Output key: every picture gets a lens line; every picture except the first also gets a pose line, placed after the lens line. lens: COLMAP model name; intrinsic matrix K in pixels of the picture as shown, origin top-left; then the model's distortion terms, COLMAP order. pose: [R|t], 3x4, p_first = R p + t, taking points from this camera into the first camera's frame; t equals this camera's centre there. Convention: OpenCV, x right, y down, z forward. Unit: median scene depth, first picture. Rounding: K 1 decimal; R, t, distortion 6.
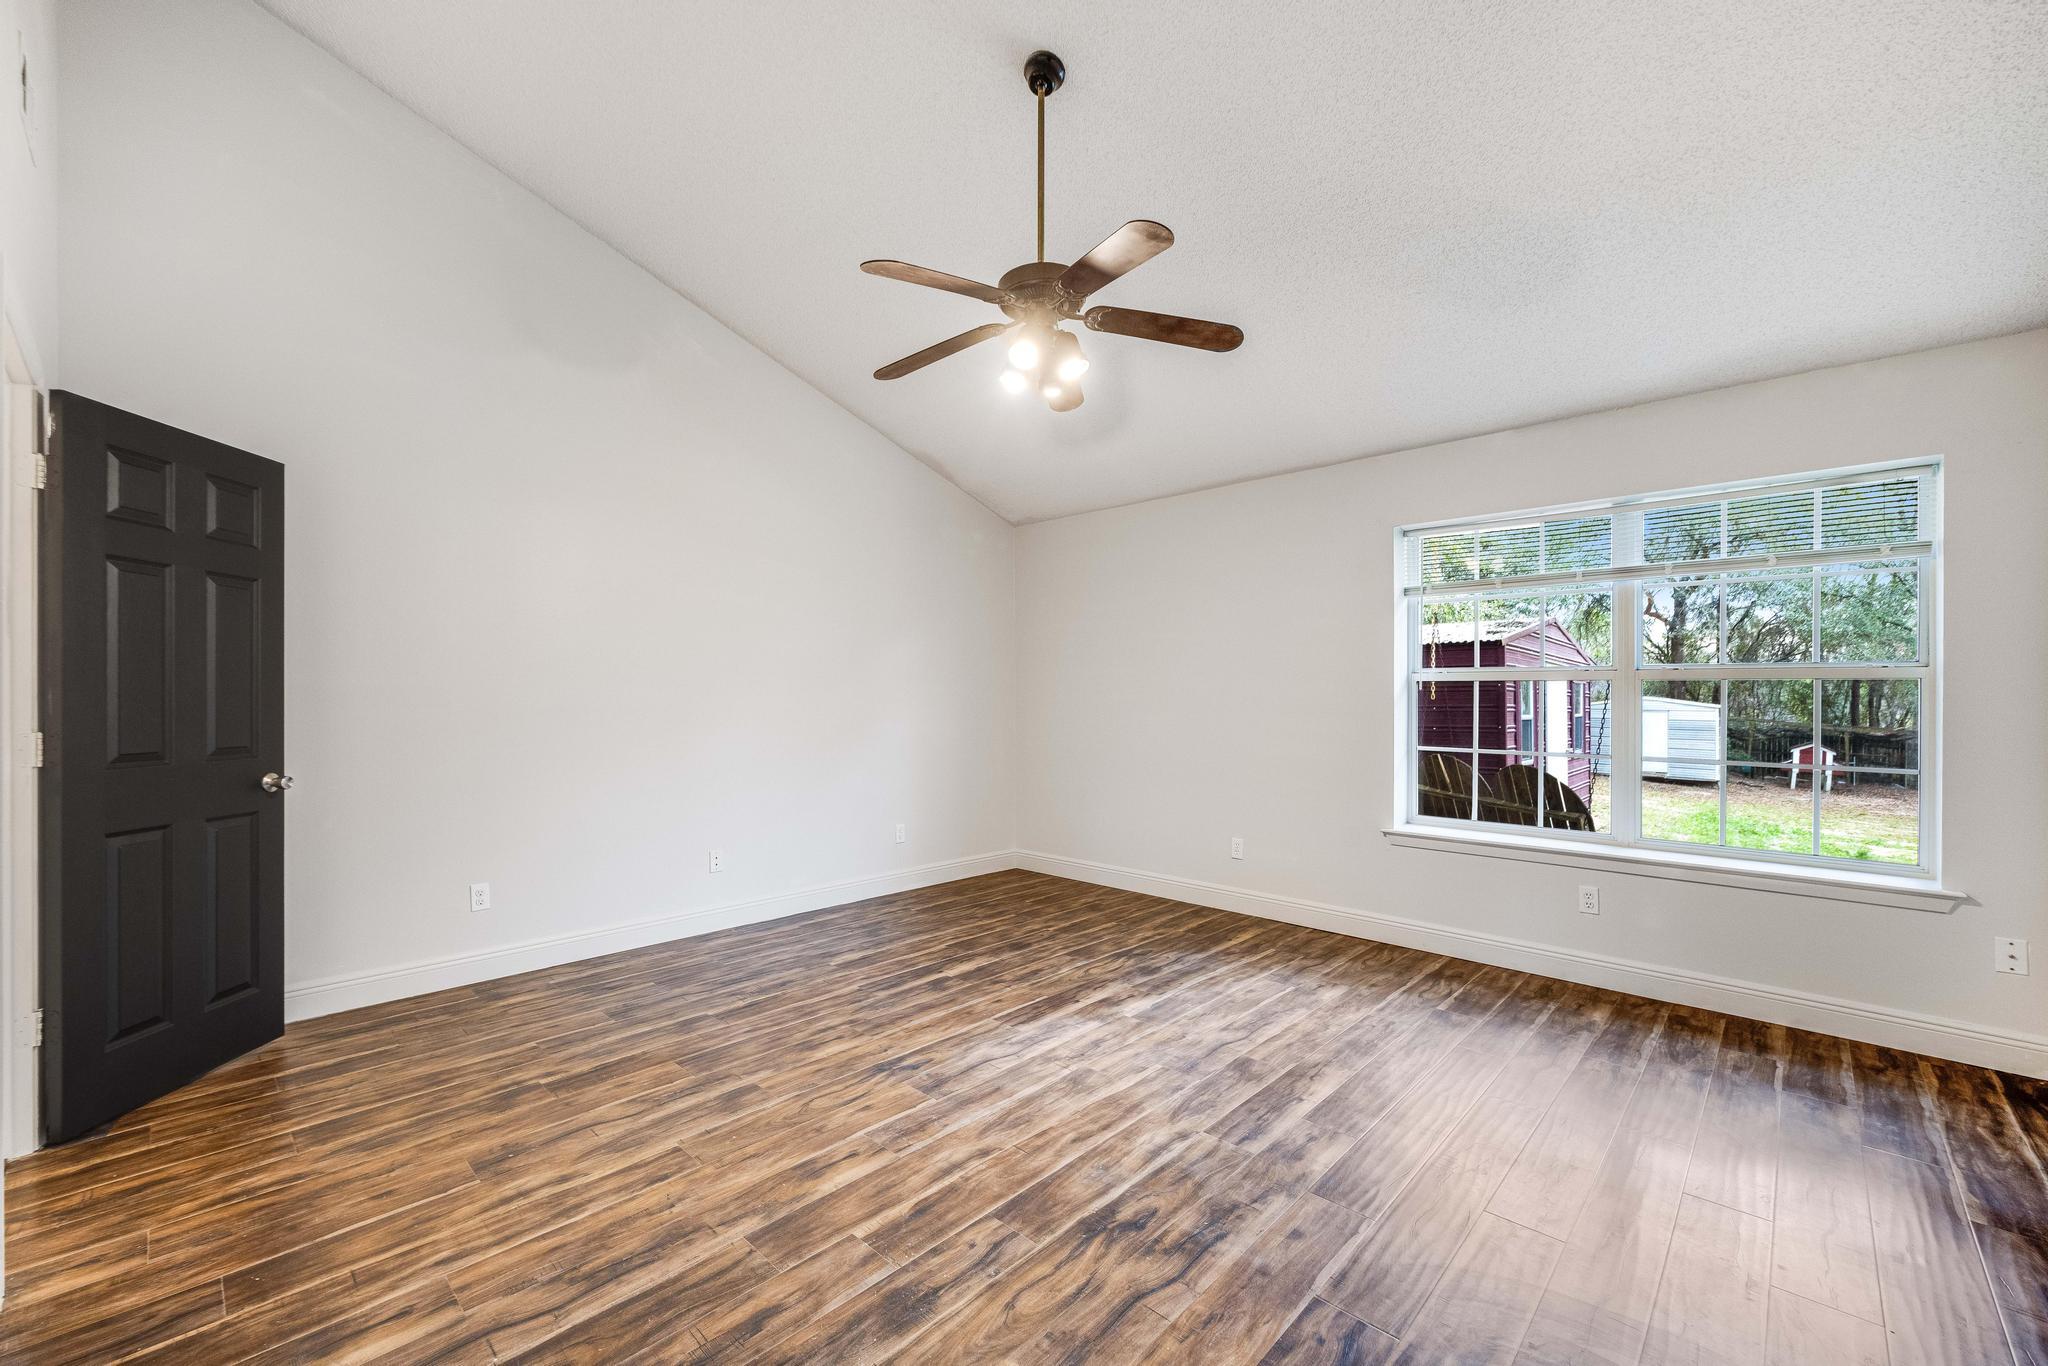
lens RADIAL K [[819.9, 0, 1010.0], [0, 819.9, 702.9], [0, 0, 1]] dist [0.001372, 0.000098]
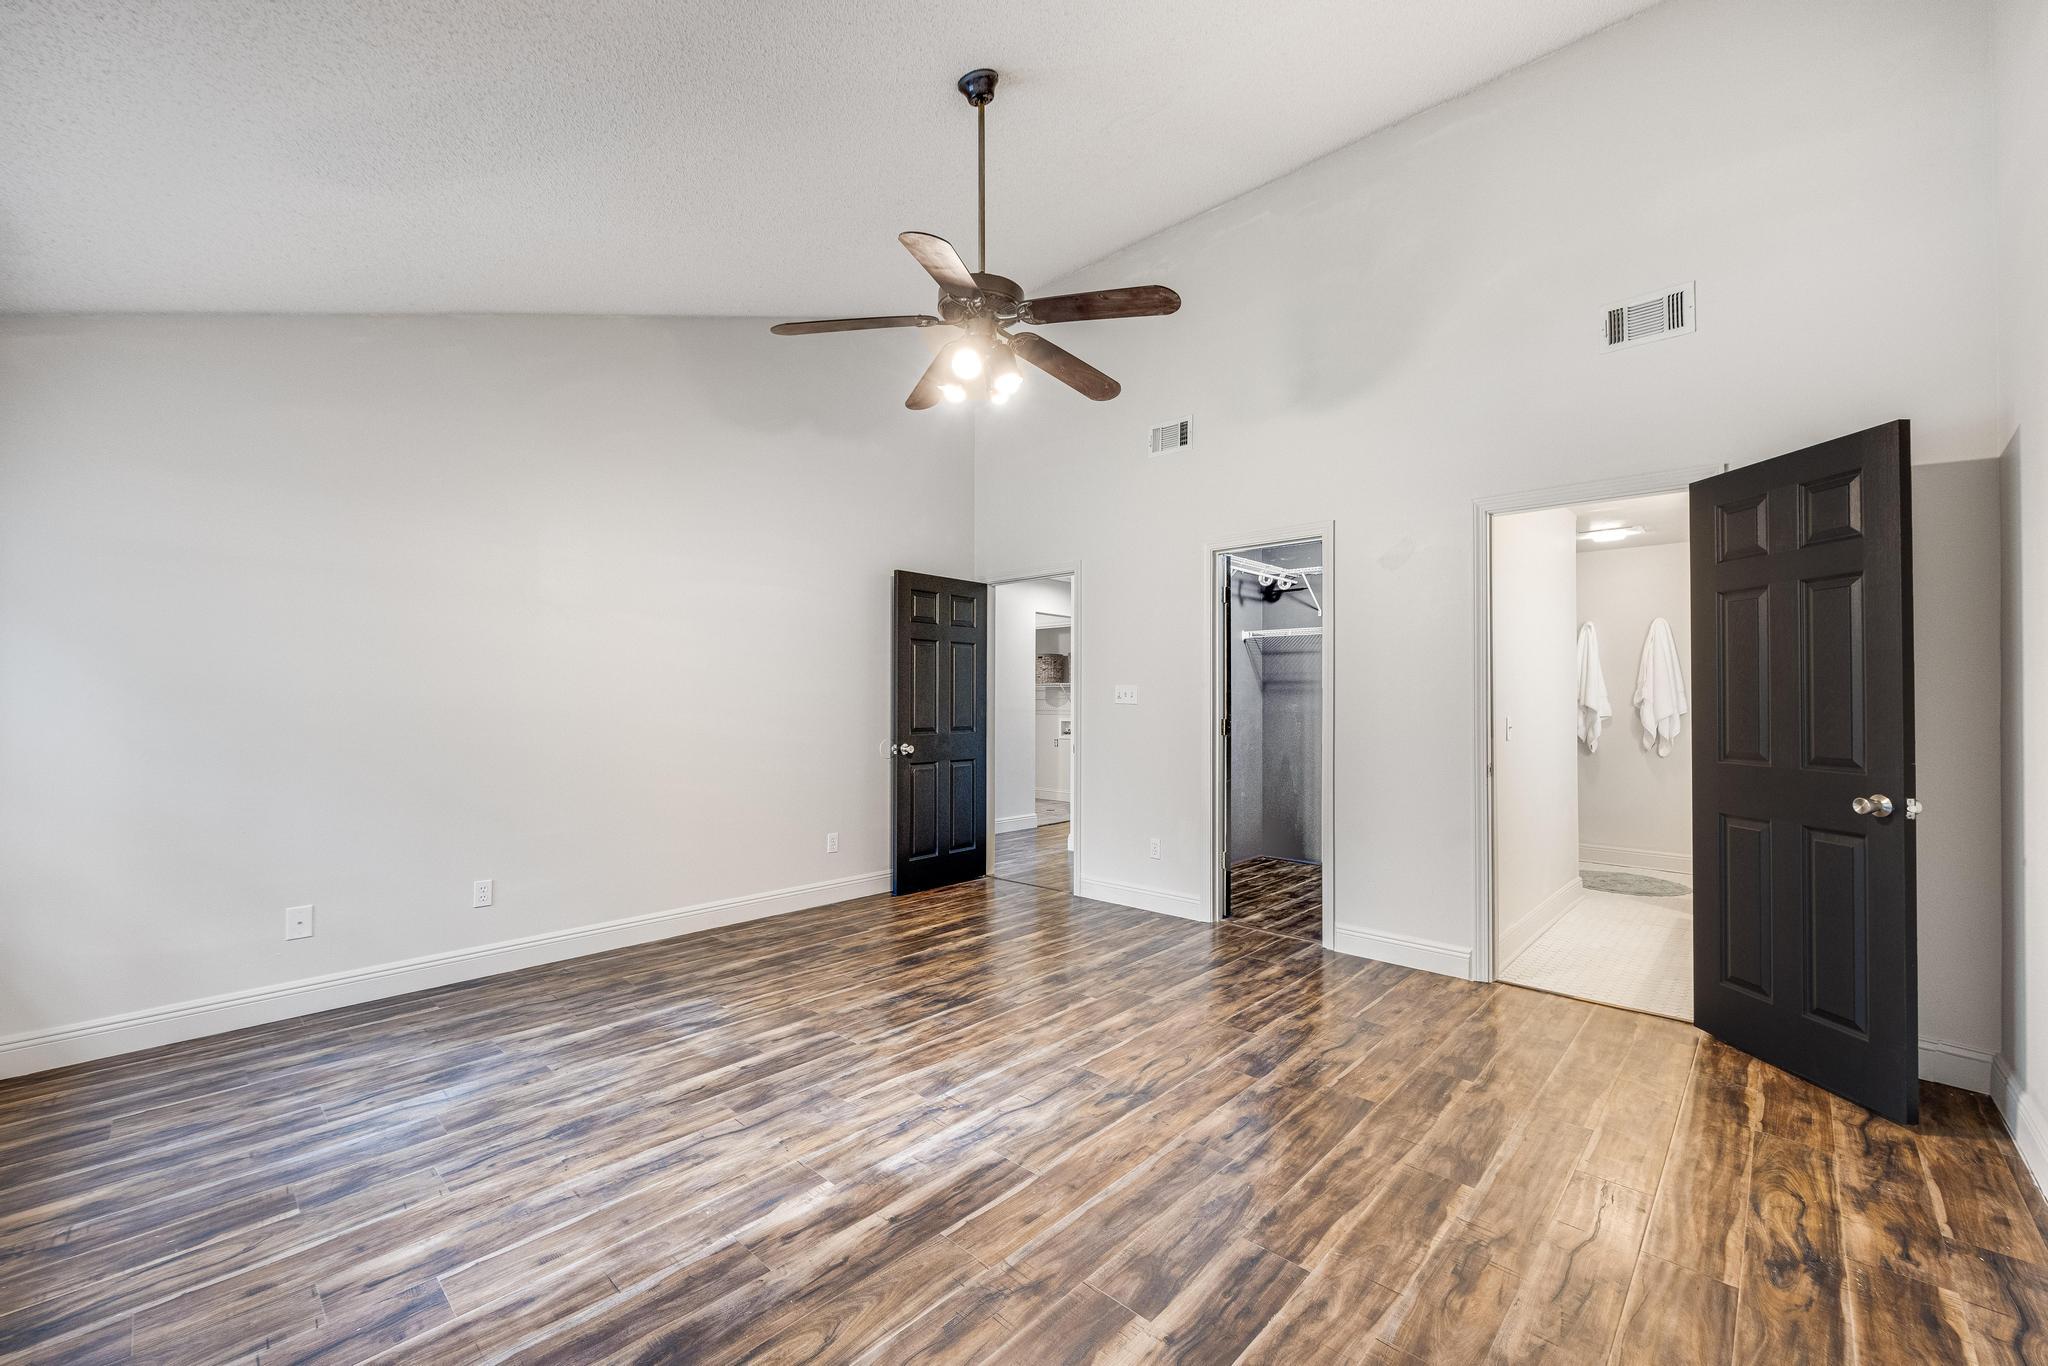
lens RADIAL K [[819.9, 0, 1010.0], [0, 819.9, 702.9], [0, 0, 1]] dist [0.001372, 0.000098]
pose [[-0.999980, -0.006245, 0.000542, 0.001278], [-0.006243, 0.999974, 0.003641, -0.007862], [-0.000564, 0.003637, -0.999993, 1.934484]]
